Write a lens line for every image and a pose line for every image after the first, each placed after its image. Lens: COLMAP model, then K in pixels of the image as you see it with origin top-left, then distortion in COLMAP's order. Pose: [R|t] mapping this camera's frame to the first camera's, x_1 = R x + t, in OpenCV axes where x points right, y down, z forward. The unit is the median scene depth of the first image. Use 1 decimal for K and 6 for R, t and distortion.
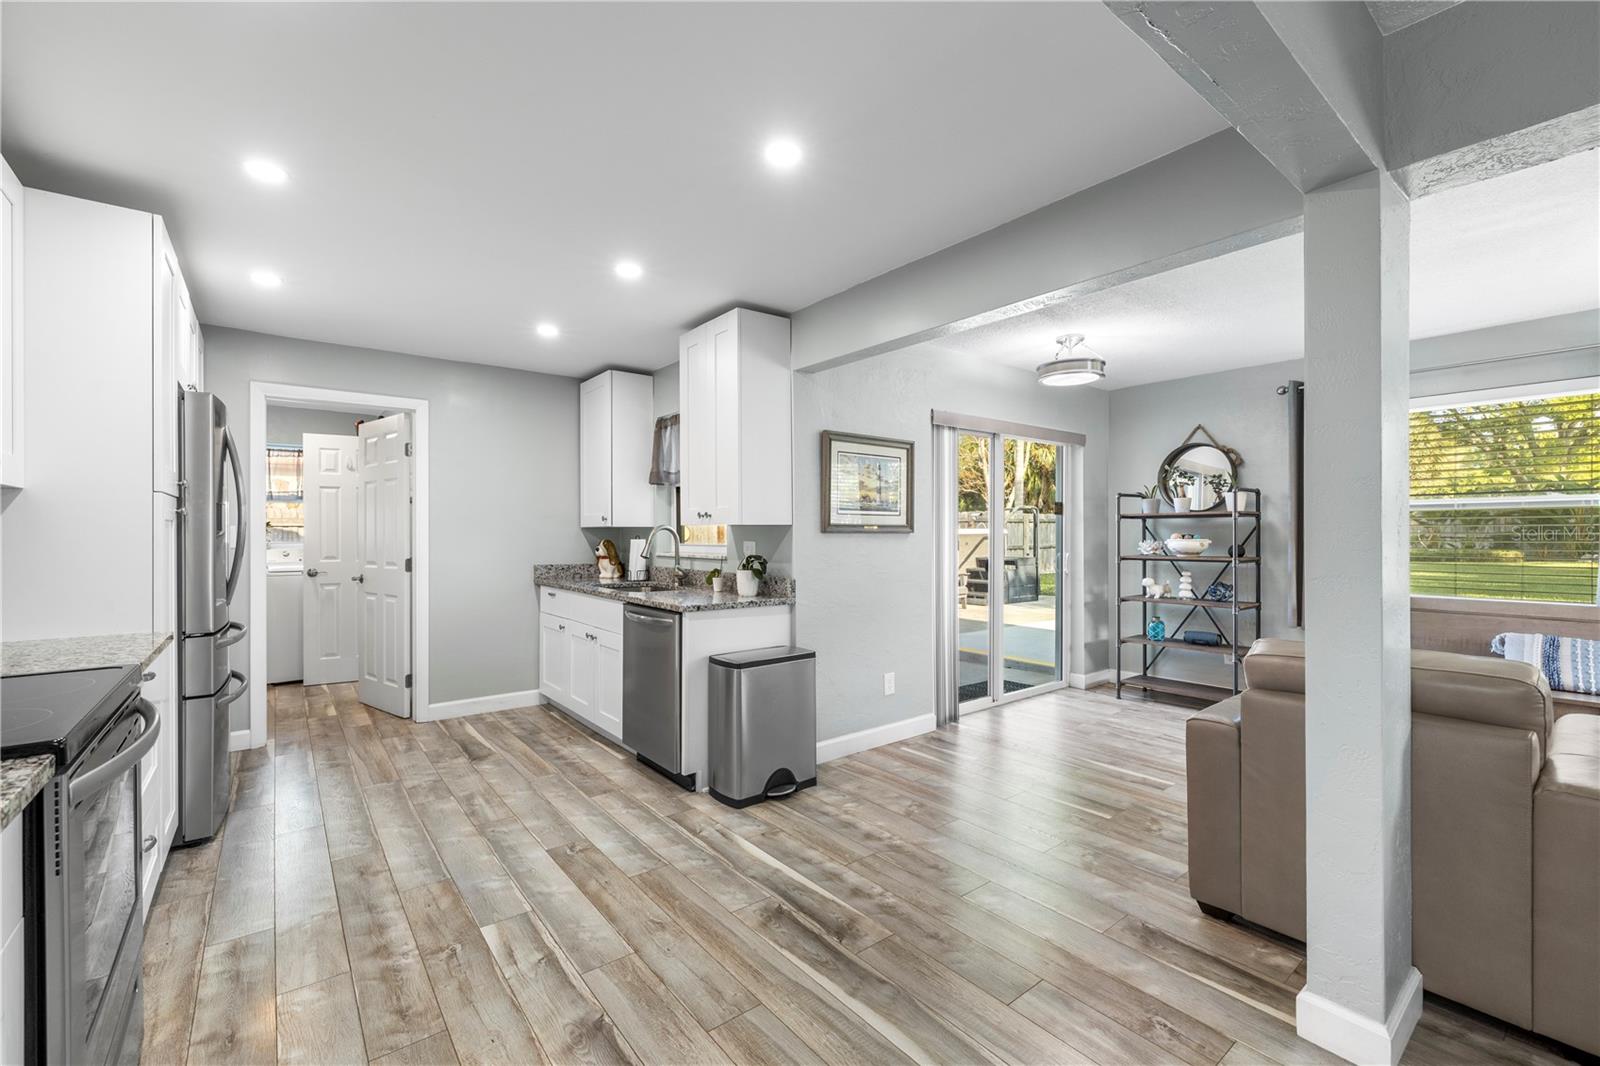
lens RADIAL K [[678.1, 0, 798.6], [0, 678.1, 528.1], [0, 0, 1]] dist [-0.000607, -0.000661]
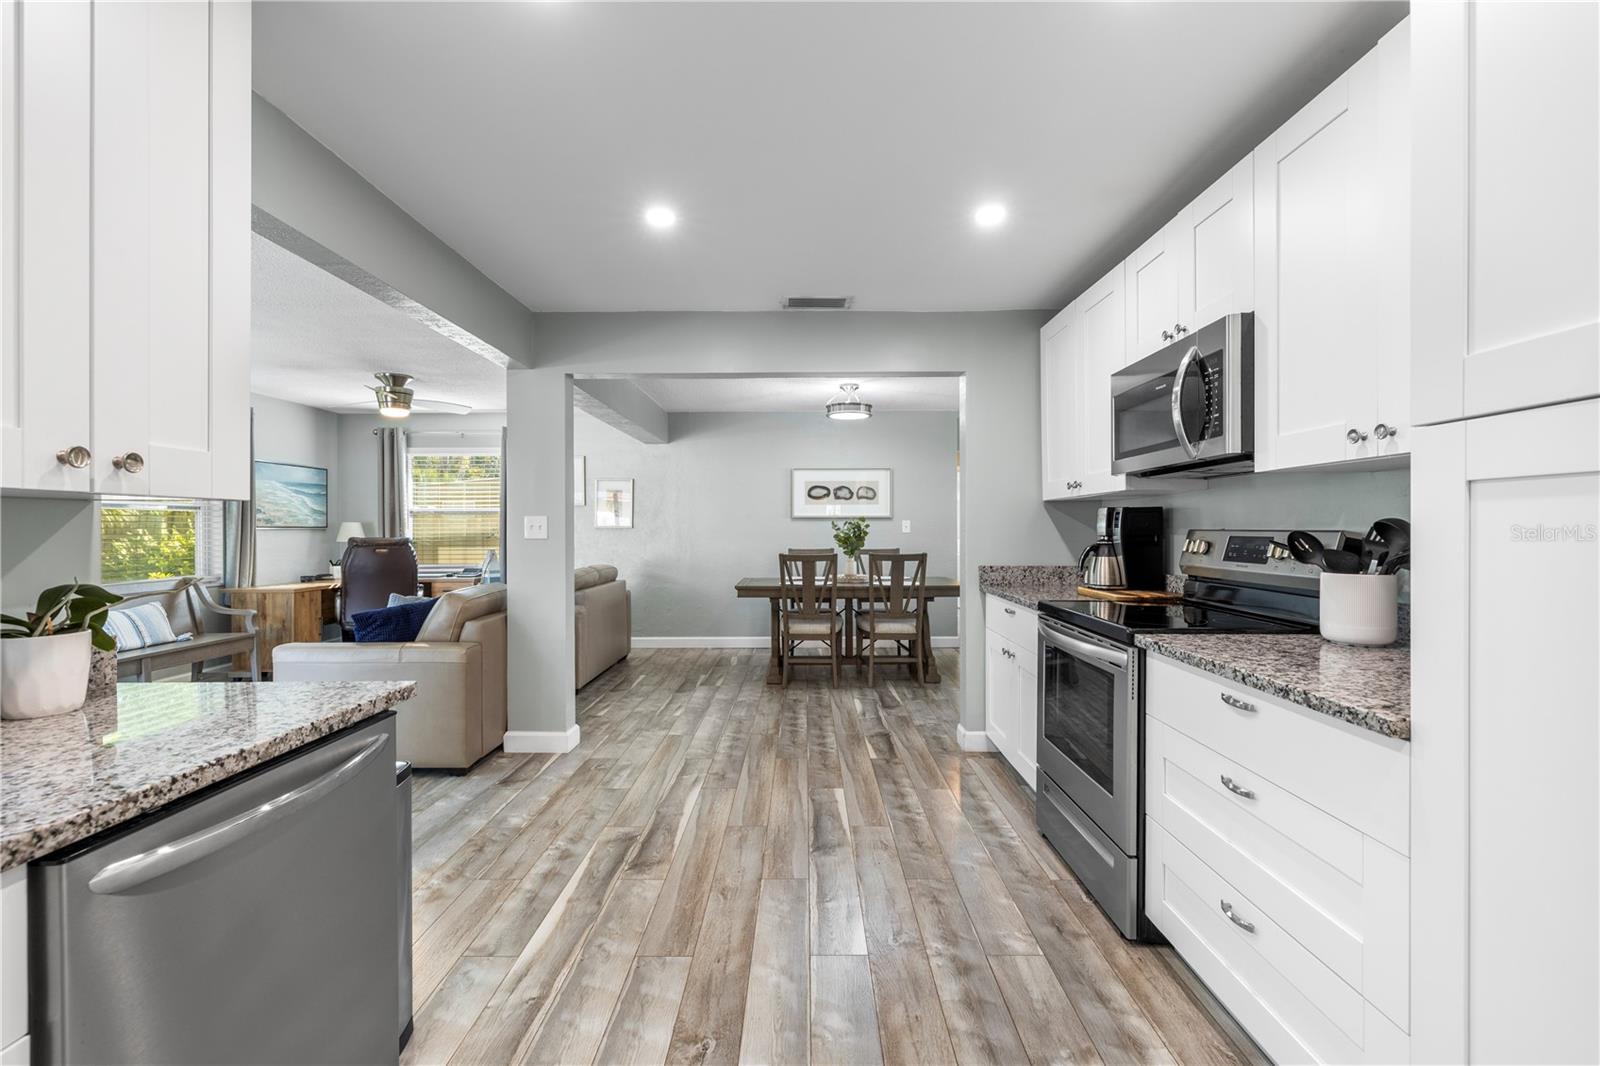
lens RADIAL K [[678.1, 0, 794.8], [0, 678.1, 530.3], [0, 0, 1]] dist [-0.000607, -0.000661]
pose [[-0.778179, 0.003641, 0.628032, -0.647066], [0.000068, 0.999984, -0.005713, 0.015410], [-0.628043, -0.004403, -0.778167, 1.183674]]
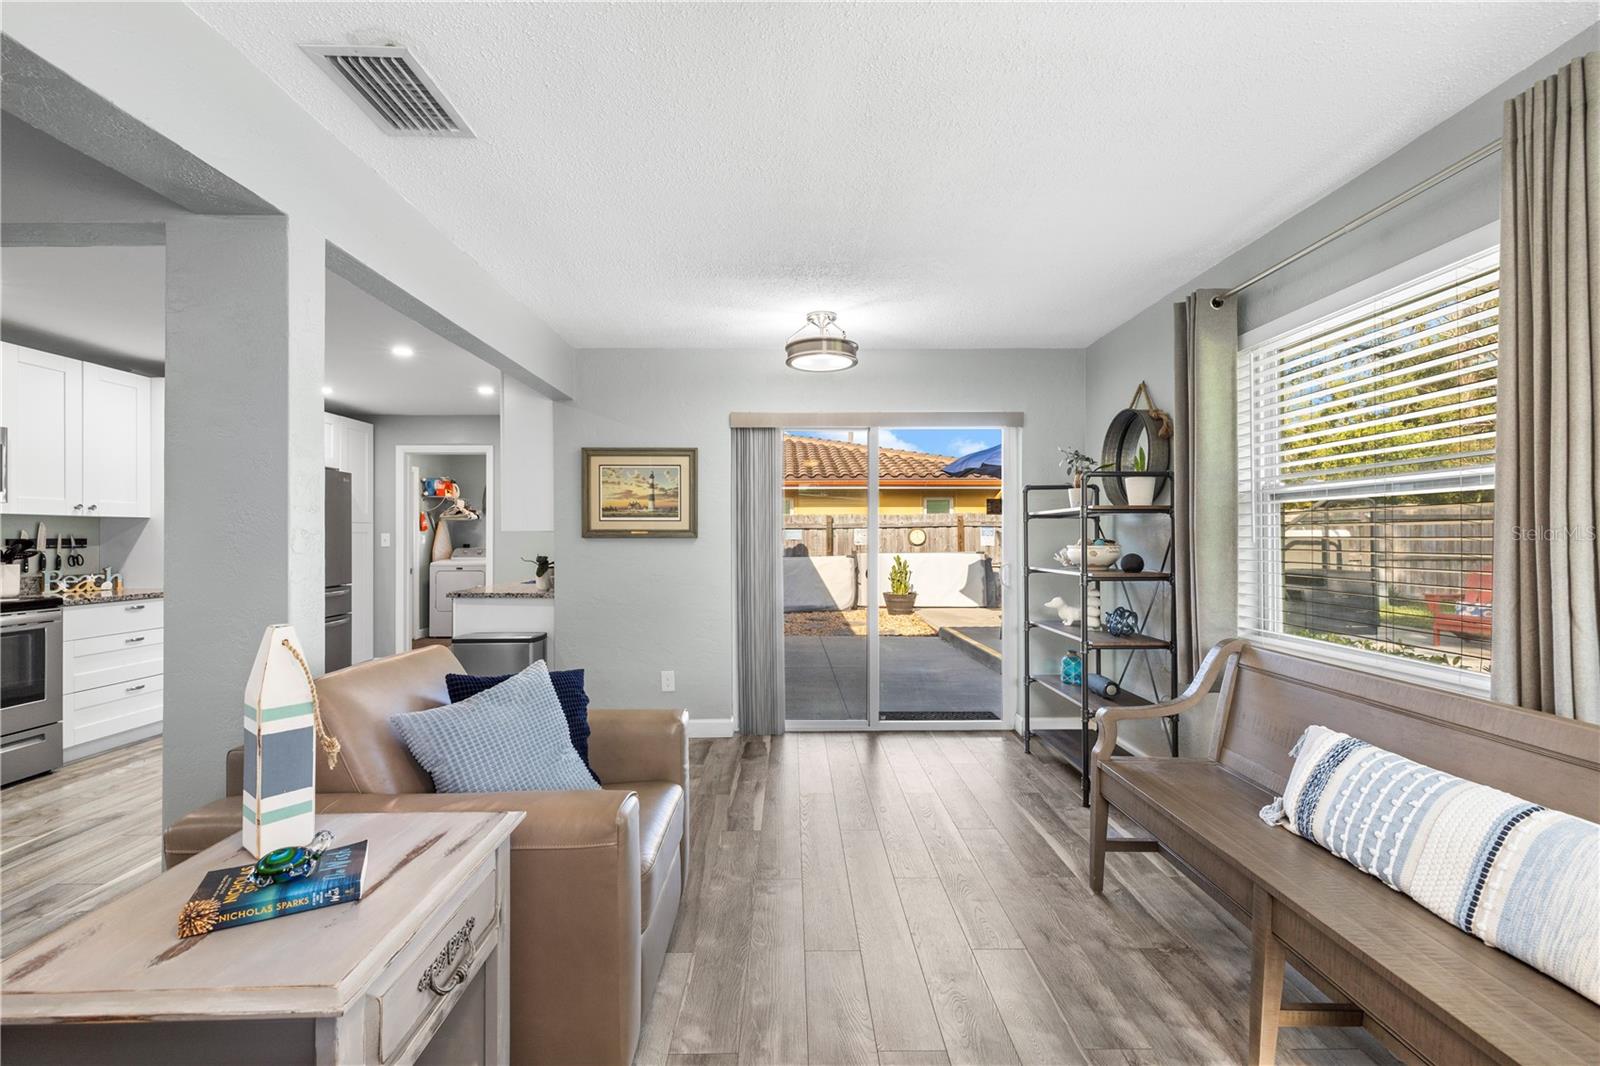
lens RADIAL K [[678.1, 0, 798.5], [0, 678.1, 530.7], [0, 0, 1]] dist [-0.000607, -0.000661]
pose [[0.792724, -0.004667, -0.609563, 1.178035], [0.005786, 0.999983, -0.000132, -0.003412], [0.609553, -0.003423, 0.792738, 0.363211]]
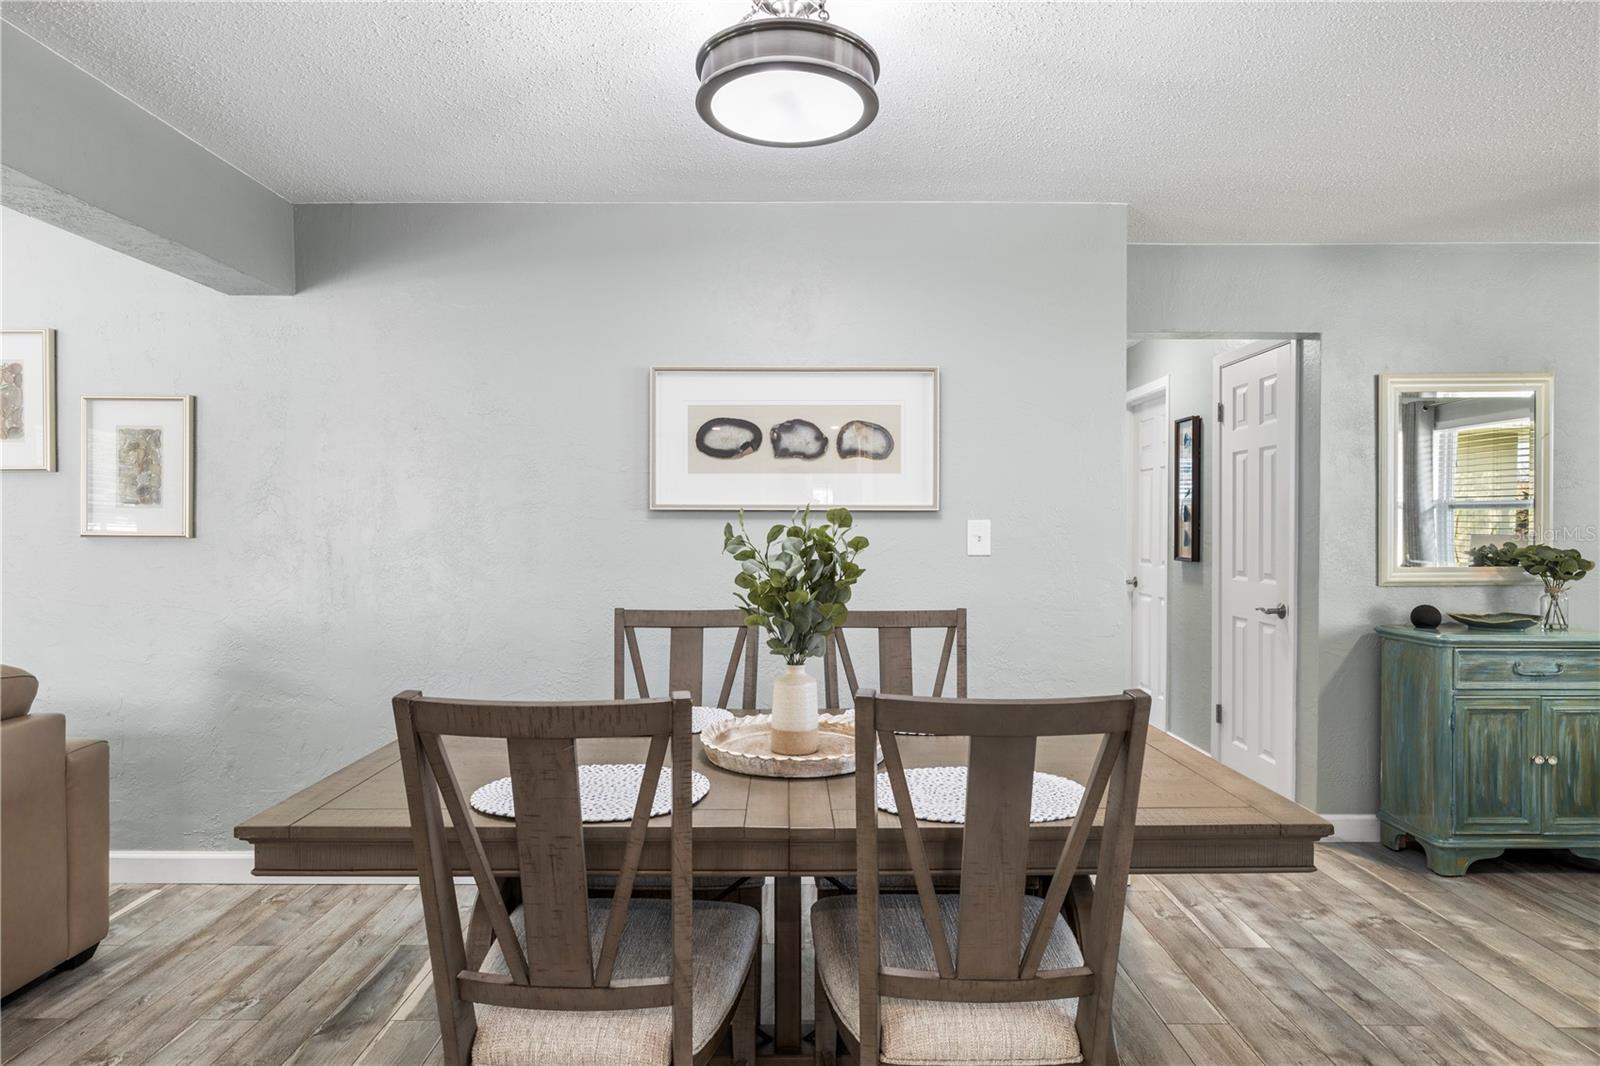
lens RADIAL K [[892.6, 0, 795.0], [0, 892.6, 532.5], [0, 0, 1]] dist [-0.002068, -0.000407]
pose [[-0.783982, -0.003884, 0.620771, -0.014111], [-0.004836, 0.999988, 0.000148, -0.013935], [-0.620765, -0.002886, -0.783992, 0.171421]]
